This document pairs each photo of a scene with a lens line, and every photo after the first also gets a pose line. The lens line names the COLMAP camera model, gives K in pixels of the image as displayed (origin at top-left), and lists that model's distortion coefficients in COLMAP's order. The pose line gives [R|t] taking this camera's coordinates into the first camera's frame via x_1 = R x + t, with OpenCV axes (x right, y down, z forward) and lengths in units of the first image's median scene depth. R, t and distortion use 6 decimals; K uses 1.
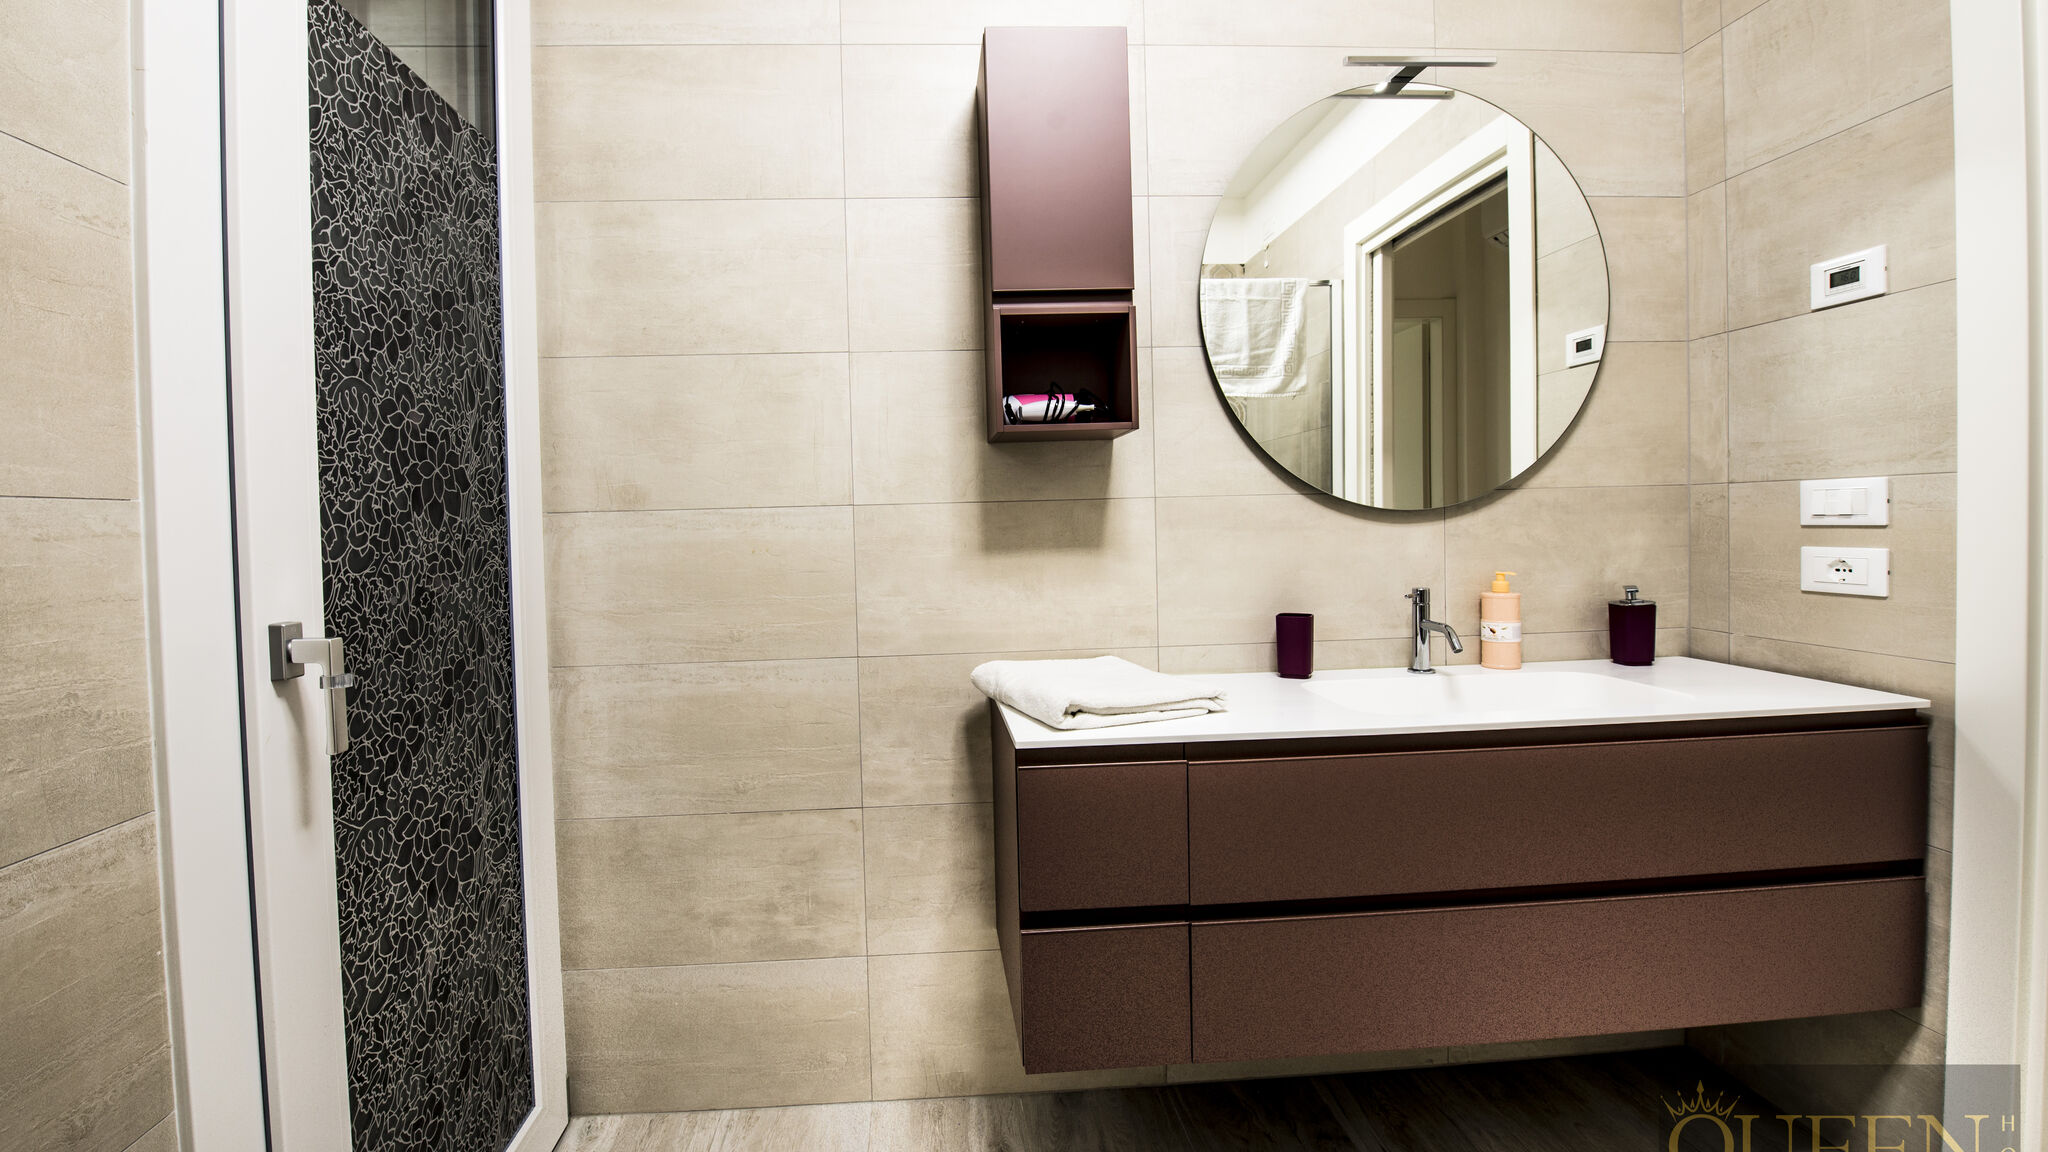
lens RADIAL K [[808.2, 0, 1036.2], [0, 808.2, 538.9], [0, 0, 1]] dist [-0.019015, -0.001868]
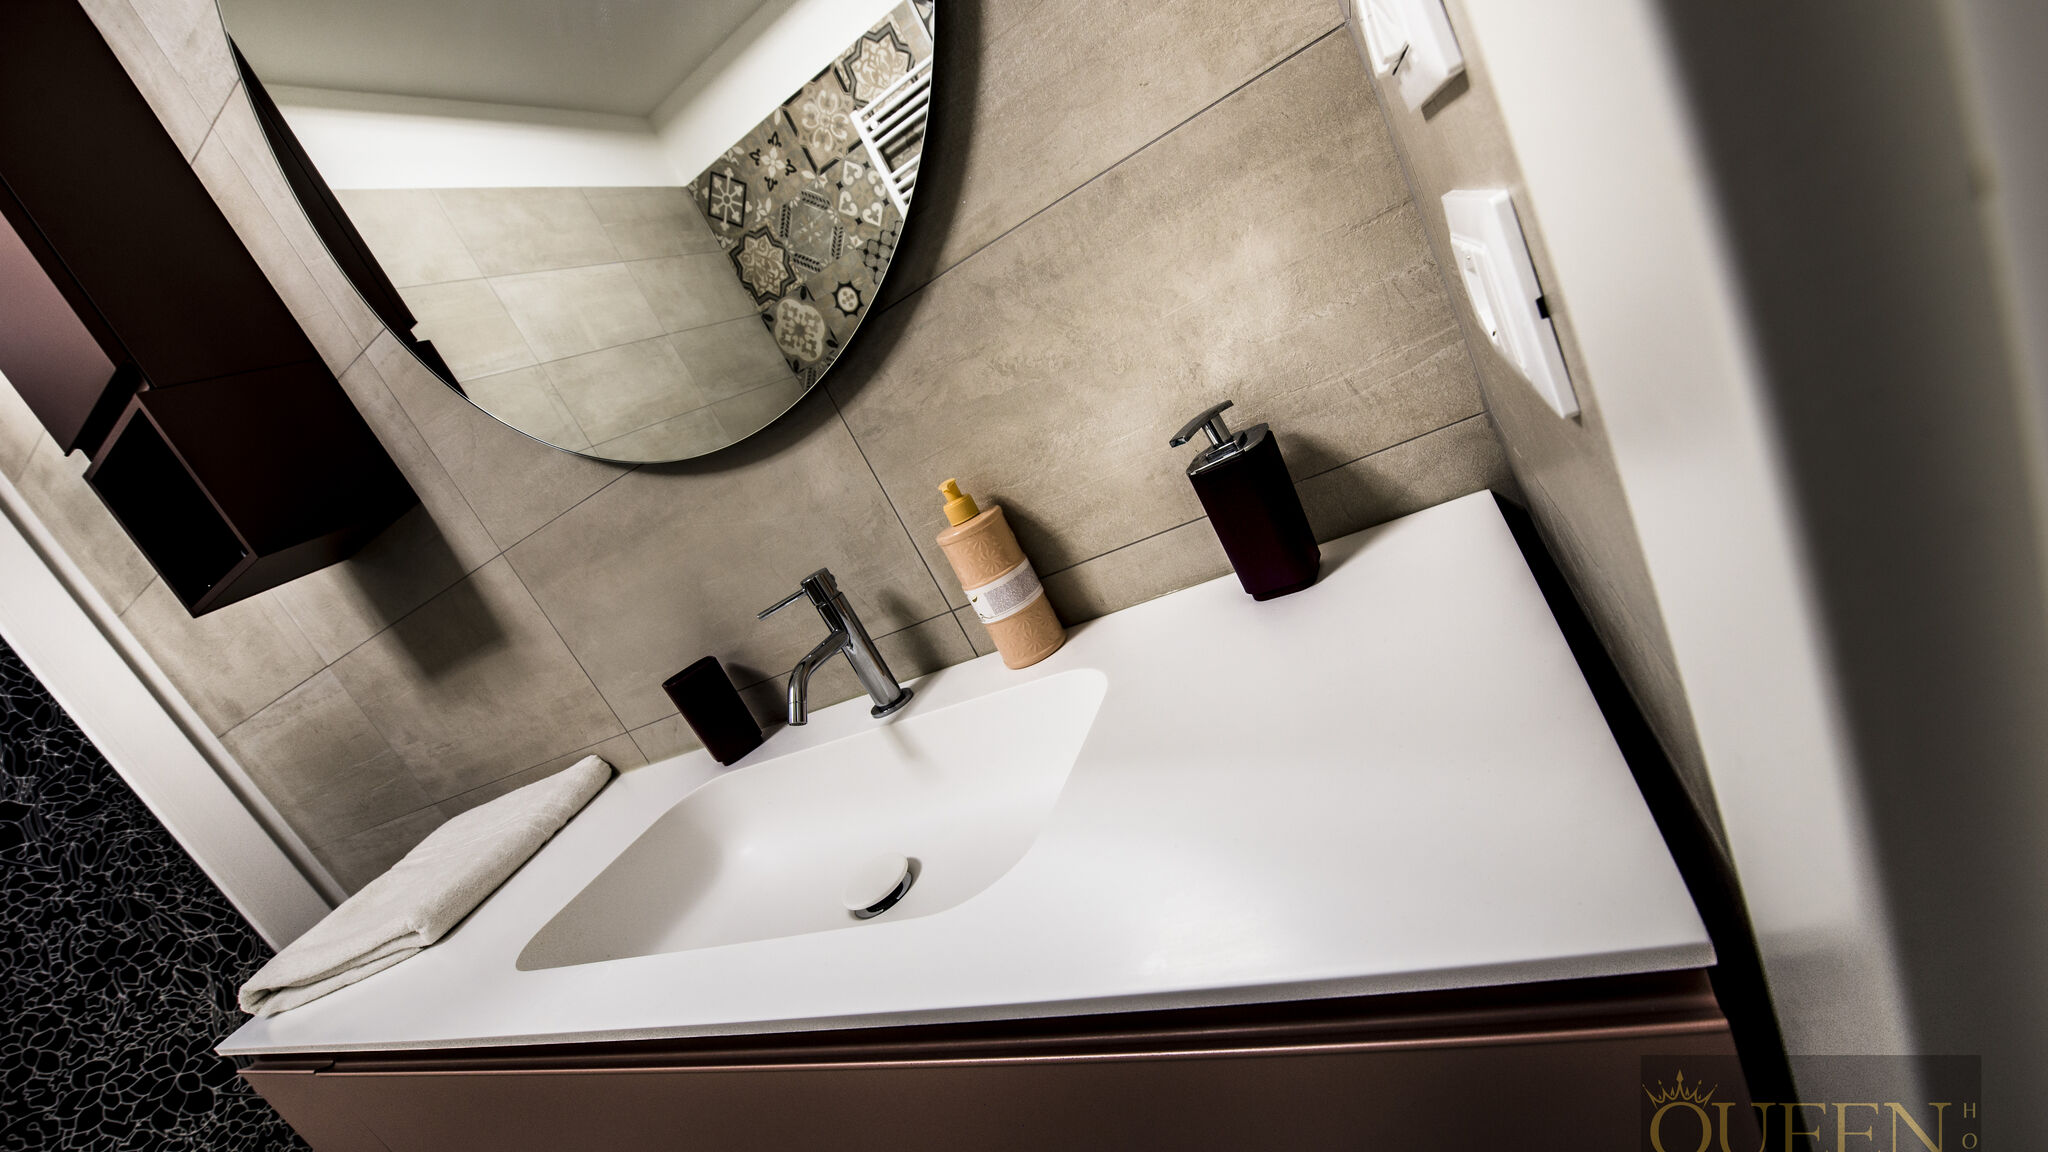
lens RADIAL K [[808.2, 0, 1032.4], [0, 808.2, 573.2], [0, 0, 1]] dist [-0.019015, -0.001868]
pose [[0.817004, -0.266956, -0.511115, 1.079533], [0.429620, 0.873029, 0.230753, -0.000572], [0.384617, -0.408111, 0.827958, 0.764707]]
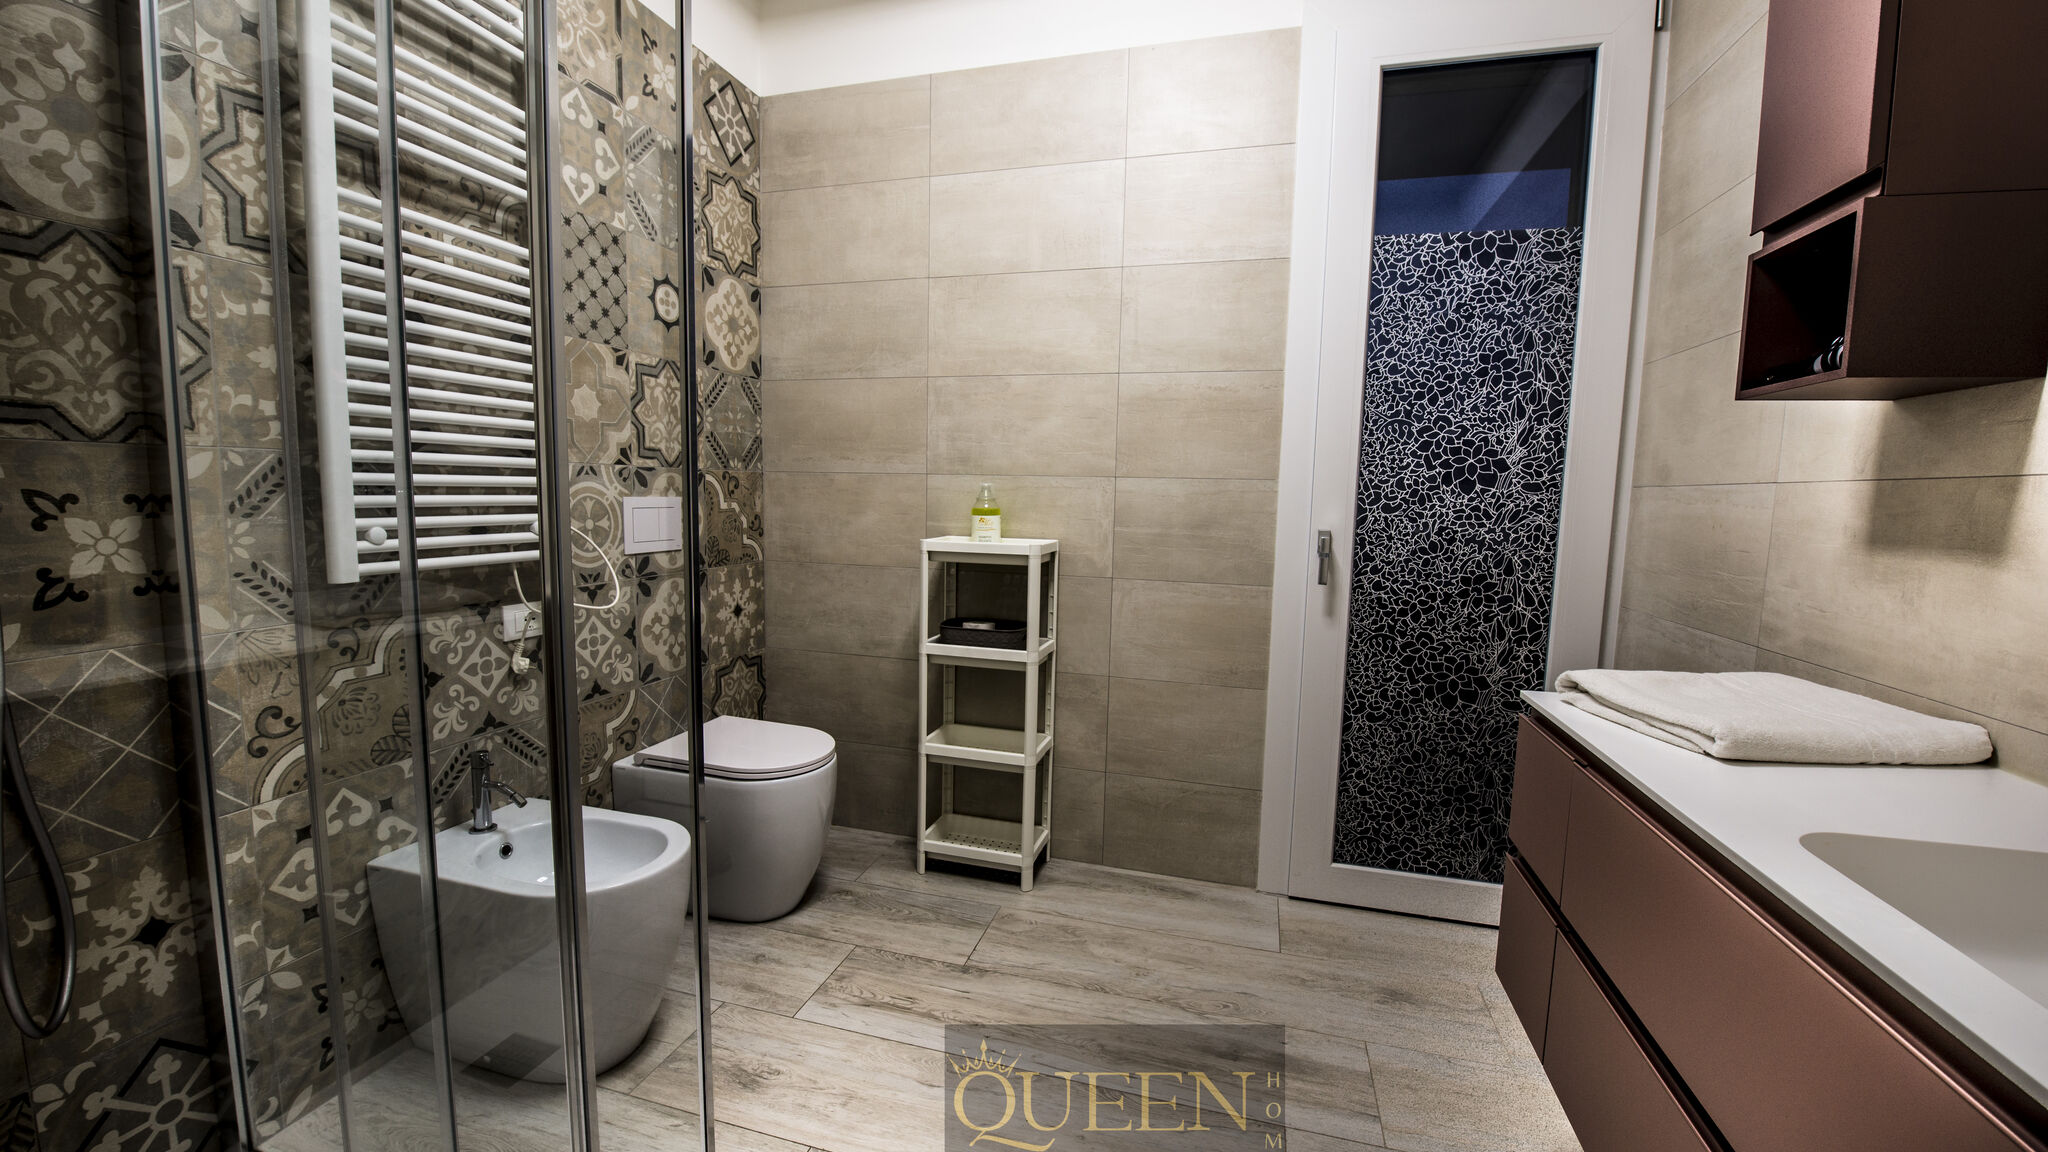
lens RADIAL K [[808.2, 0, 1025.0], [0, 808.2, 575.9], [0, 0, 1]] dist [-0.019015, -0.001868]
pose [[-0.331918, 0.112879, -0.936530, 1.124615], [-0.033961, 0.990741, 0.131450, -0.032385], [0.942697, 0.075436, -0.325012, 0.617705]]
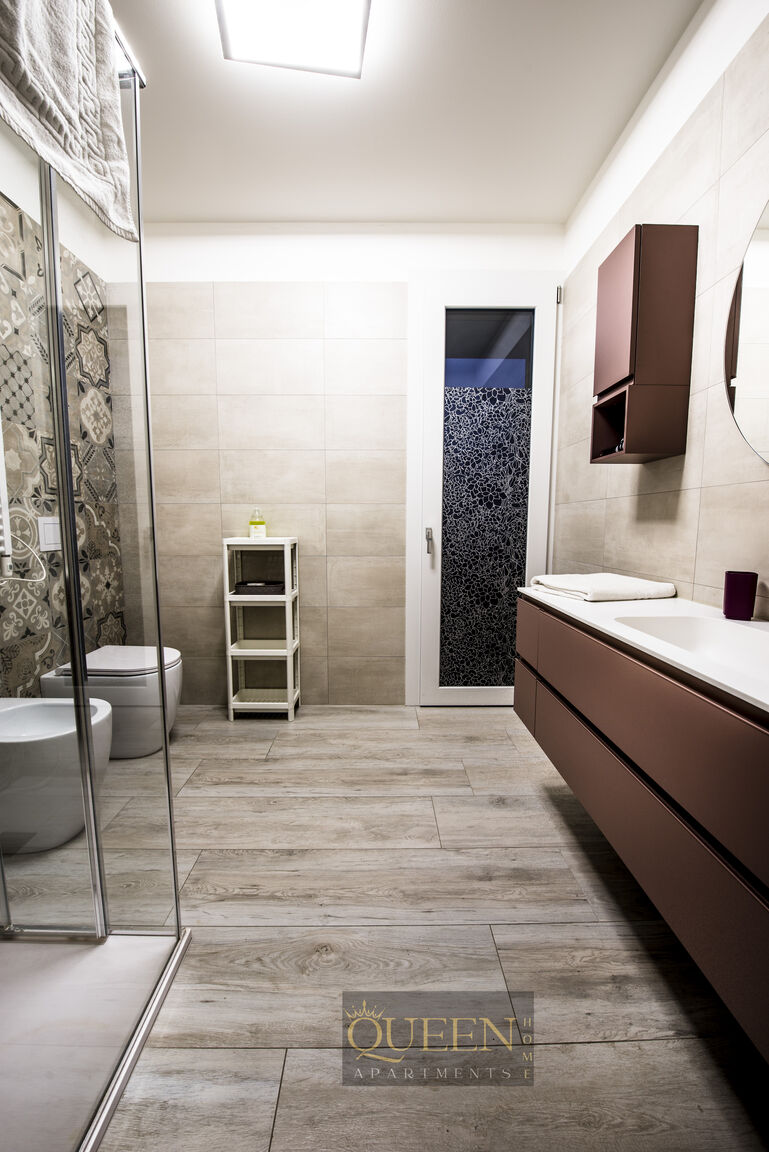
lens RADIAL K [[454.0, 0, 386.5], [0, 454.0, 575.1], [0, 0, 1]] dist [-0.019668, -0.001784]
pose [[-0.044321, 0.135438, -0.989794, 1.321594], [-0.021526, 0.990408, 0.136486, 0.012612], [0.998785, 0.027355, -0.040981, 0.556670]]
